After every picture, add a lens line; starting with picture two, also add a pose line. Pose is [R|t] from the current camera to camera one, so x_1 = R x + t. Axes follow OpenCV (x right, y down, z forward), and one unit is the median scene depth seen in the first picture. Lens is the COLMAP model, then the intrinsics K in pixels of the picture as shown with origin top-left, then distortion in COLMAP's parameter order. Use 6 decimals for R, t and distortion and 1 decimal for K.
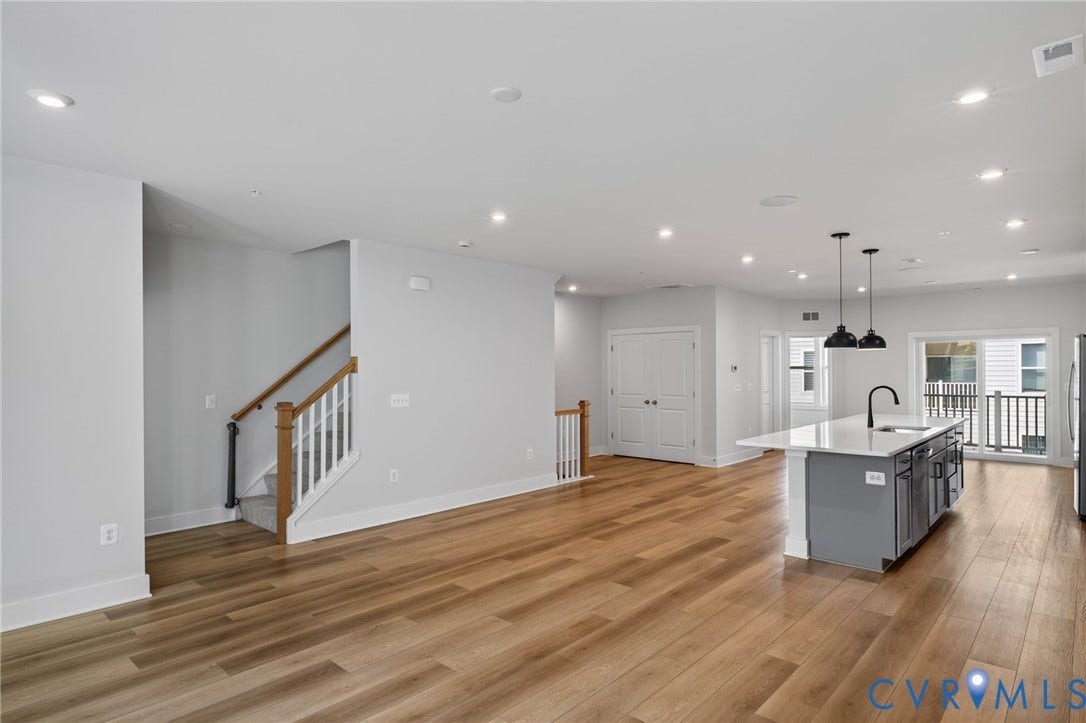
lens RADIAL K [[592.9, 0, 546.1], [0, 592.9, 365.3], [0, 0, 1]] dist [-0.001796, 0.000119]
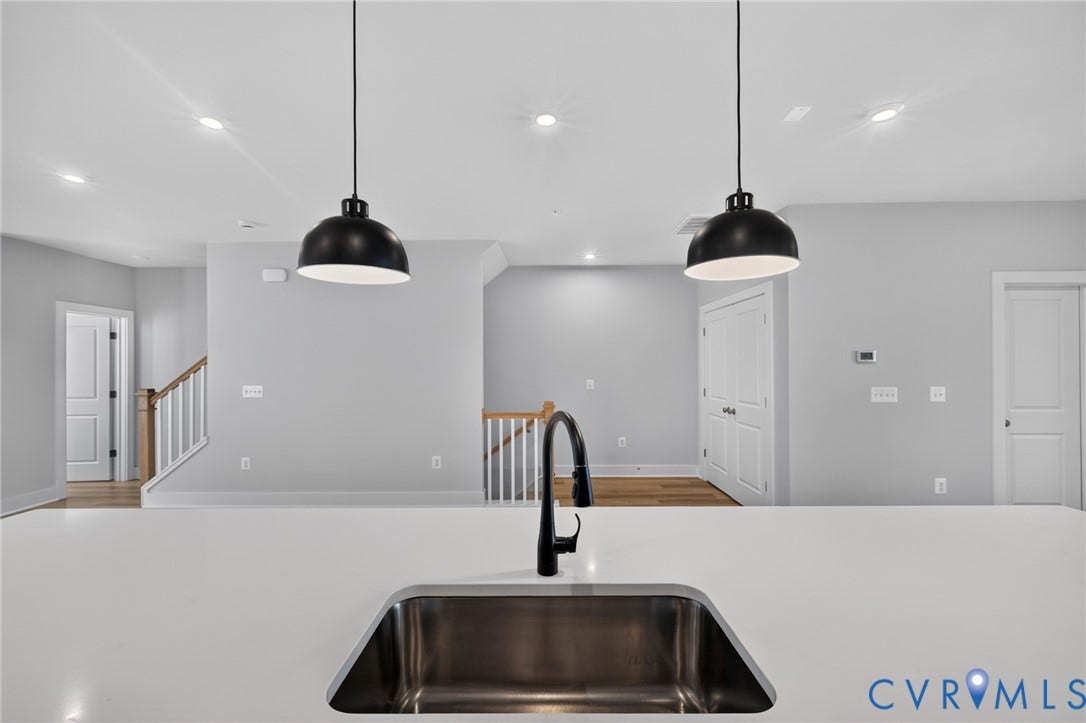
lens RADIAL K [[454.9, 0, 538.5], [0, 454.9, 367.1], [0, 0, 1]] dist [0.010449, 0.000045]
pose [[0.673282, 0.001027, -0.739385, 0.386232], [0.006318, 0.999955, 0.007142, 0.008913], [0.739359, -0.009479, 0.673245, 0.483153]]
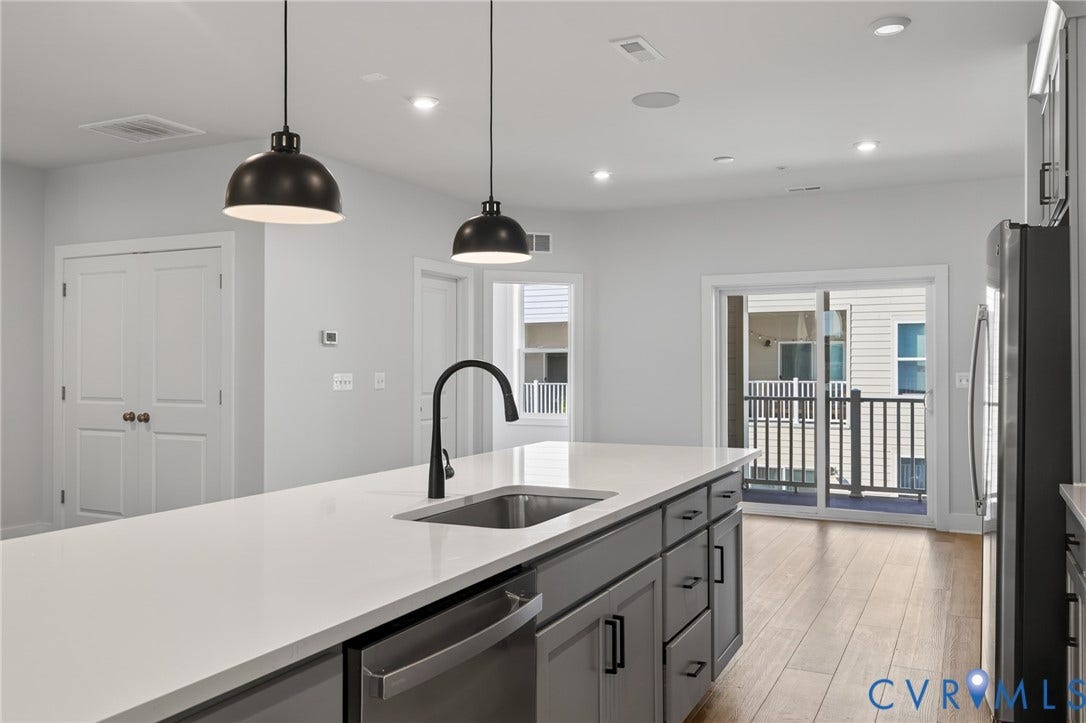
lens RADIAL K [[864.5, 0, 537.0], [0, 864.5, 362.6], [0, 0, 1]] dist [0.038571, 0.000570]
pose [[0.961539, 0.005912, 0.274606, 0.266085], [-0.006826, 0.999974, 0.002371, 0.019370], [-0.274585, -0.004154, 0.961554, 0.311897]]
